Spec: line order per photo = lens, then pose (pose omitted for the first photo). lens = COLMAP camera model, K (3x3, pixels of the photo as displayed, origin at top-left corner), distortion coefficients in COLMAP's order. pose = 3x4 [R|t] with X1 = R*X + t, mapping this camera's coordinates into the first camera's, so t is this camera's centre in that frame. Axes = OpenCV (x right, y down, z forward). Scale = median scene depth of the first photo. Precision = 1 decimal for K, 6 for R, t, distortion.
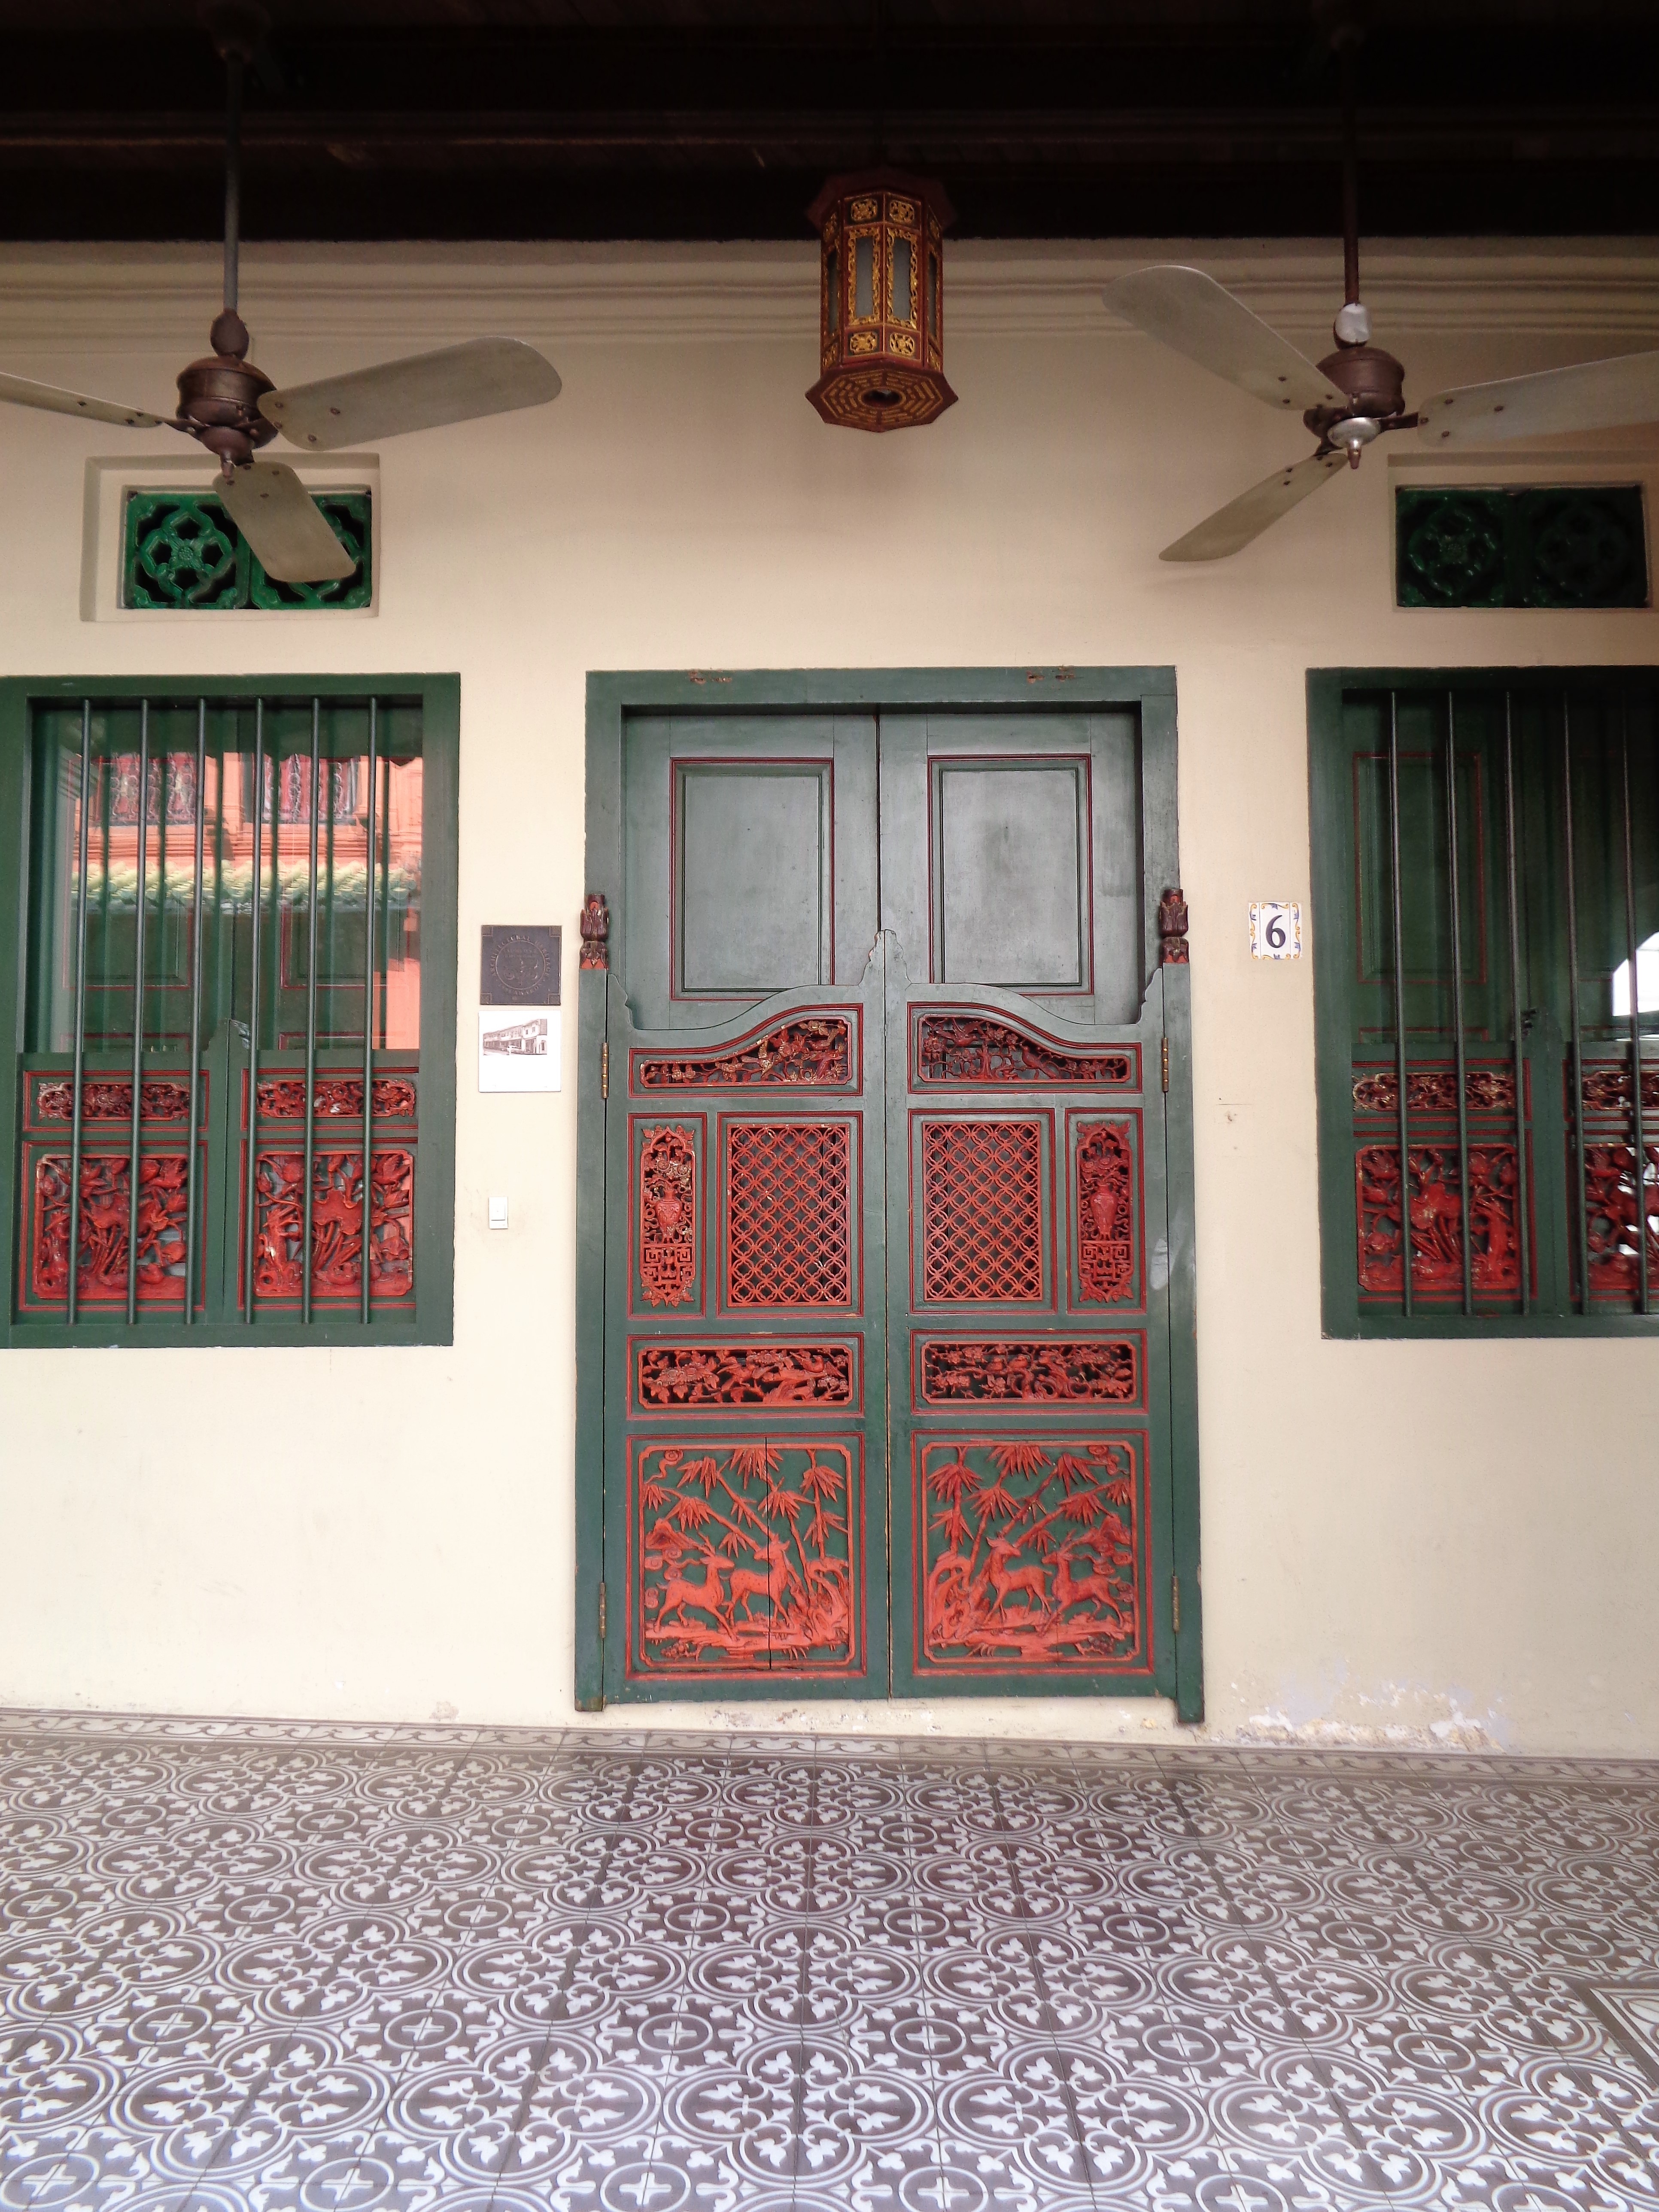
lens RADIAL K [[1650.9, 0, 833.5], [0, 1650.9, 1117.4], [0, 0, 1]] dist [0.012711, 0.005851]
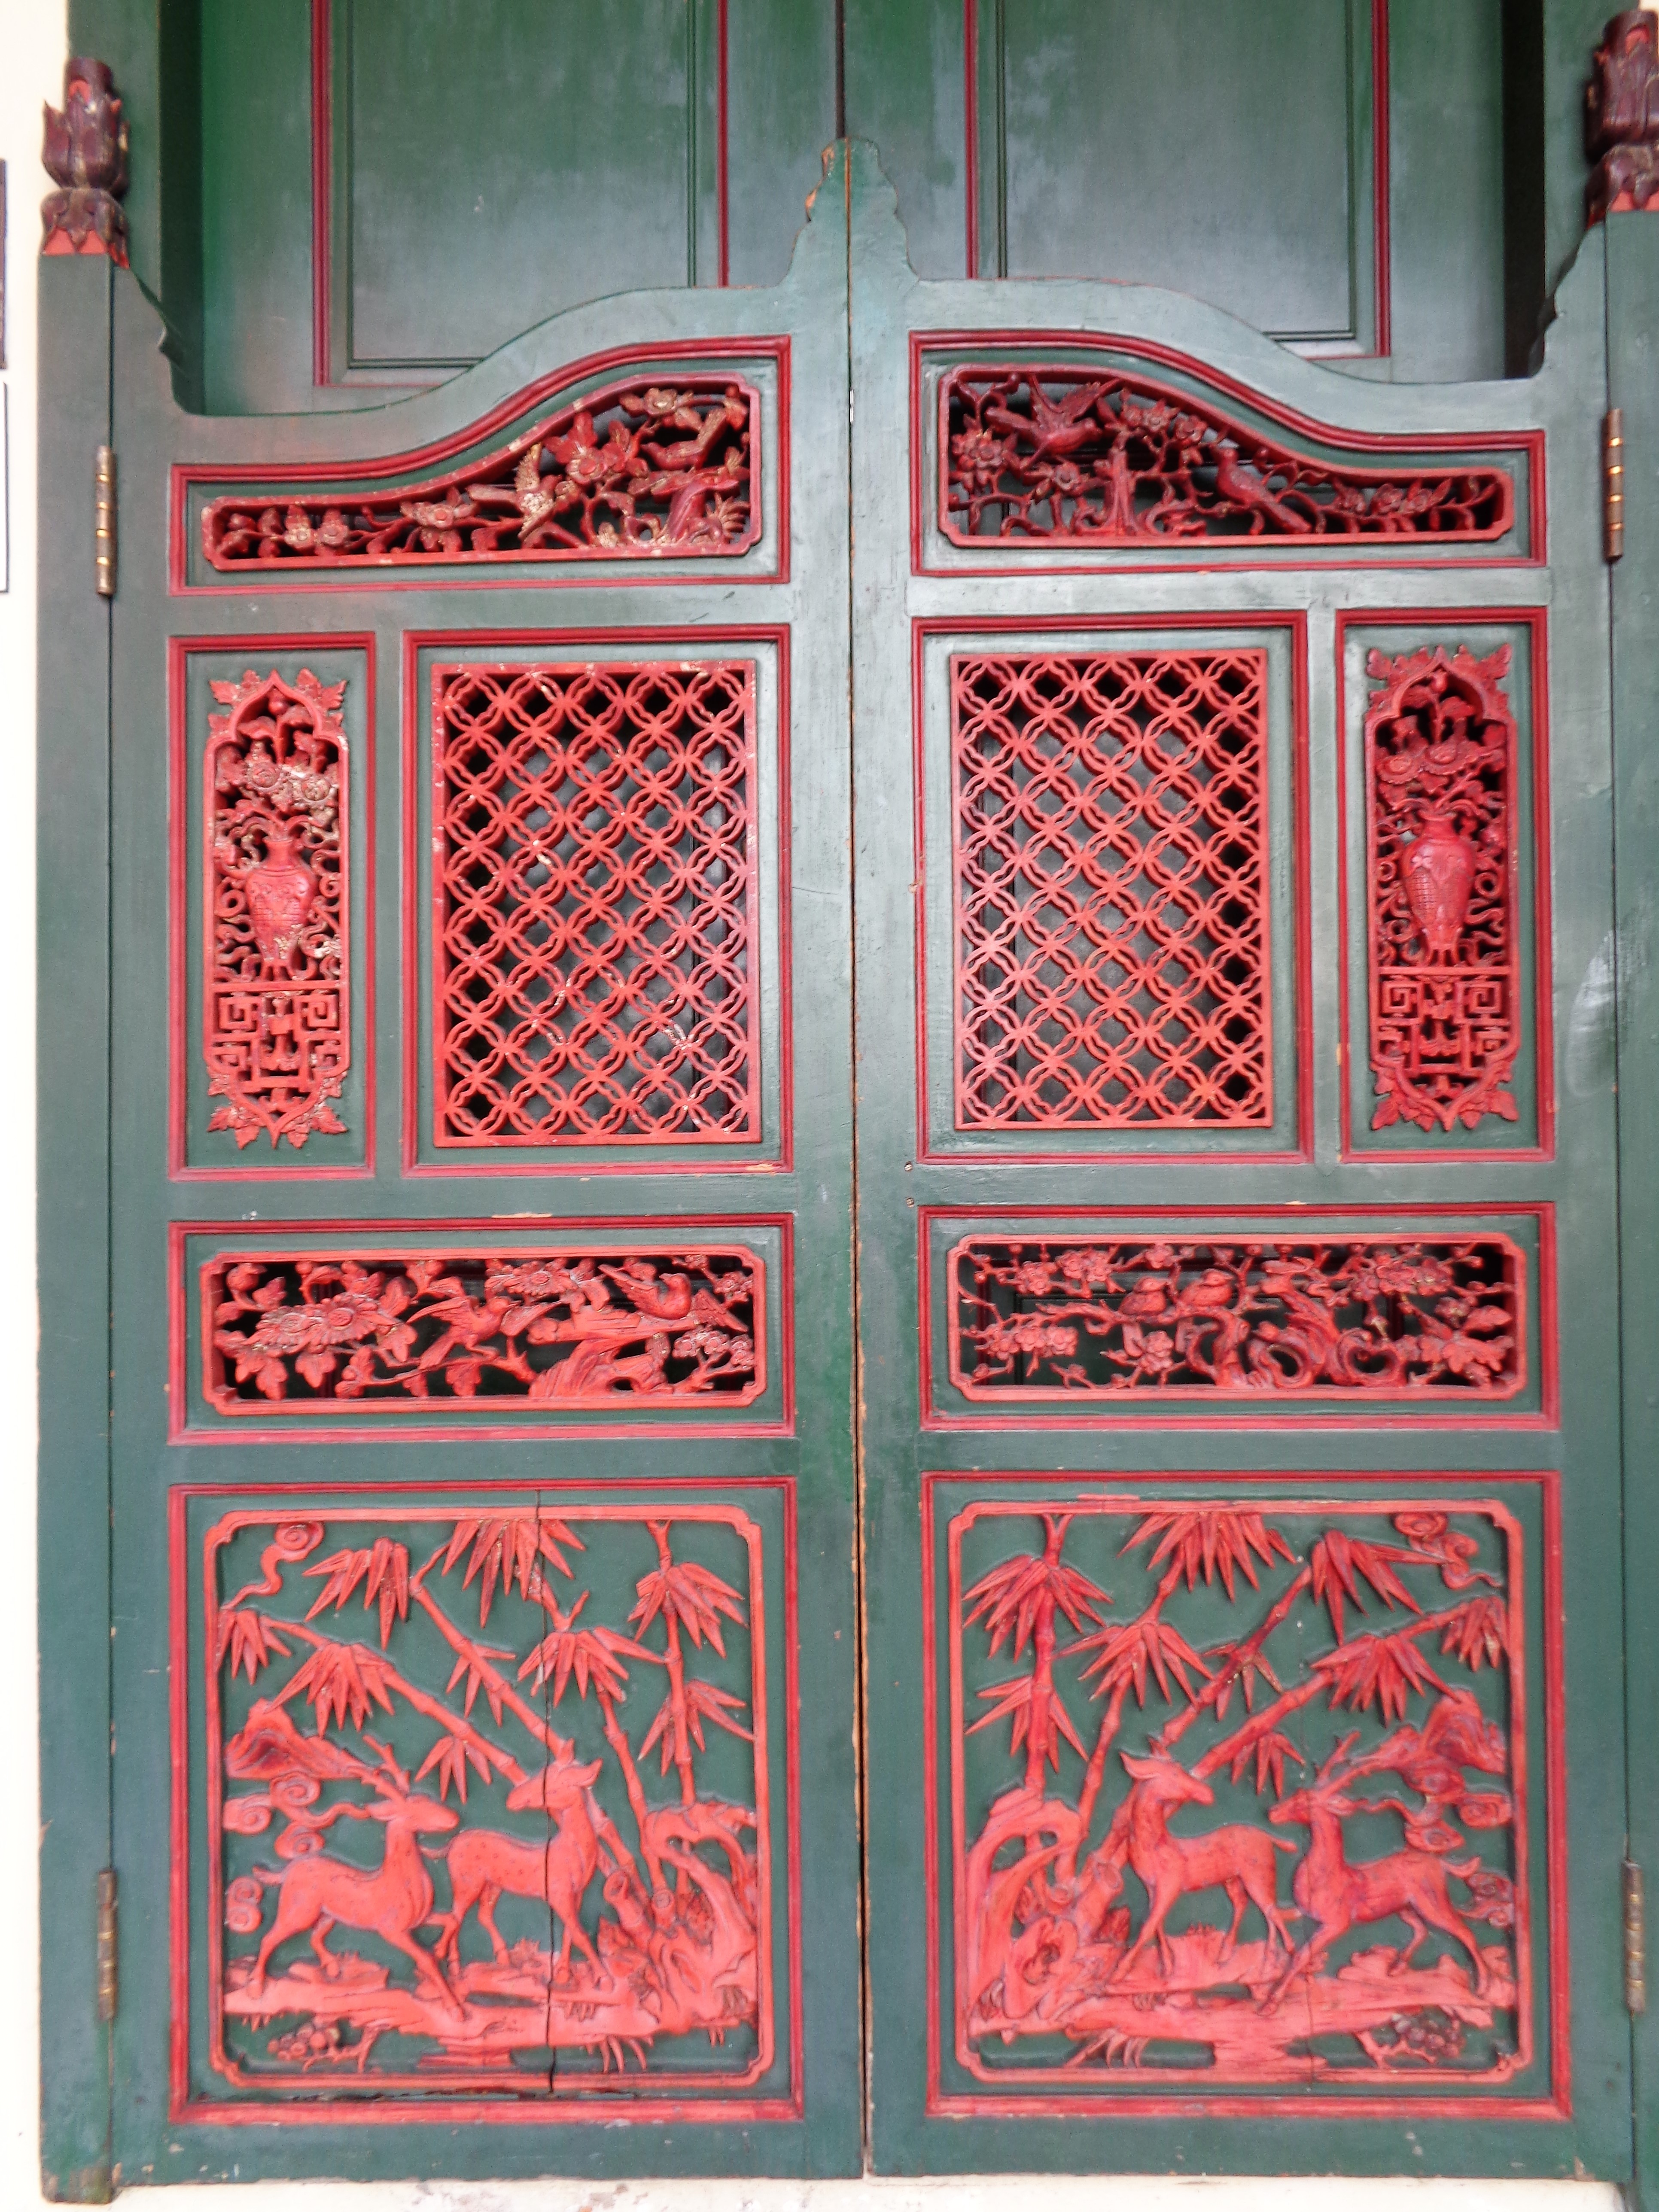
lens RADIAL K [[1651.0, 0, 826.9], [0, 1651.0, 1099.4], [0, 0, 1]] dist [0.012711, 0.005851]
pose [[0.999853, -0.003365, -0.016809, 0.032125], [0.004131, 0.998947, 0.045693, 0.087248], [0.016638, -0.045755, 0.998814, 0.624597]]
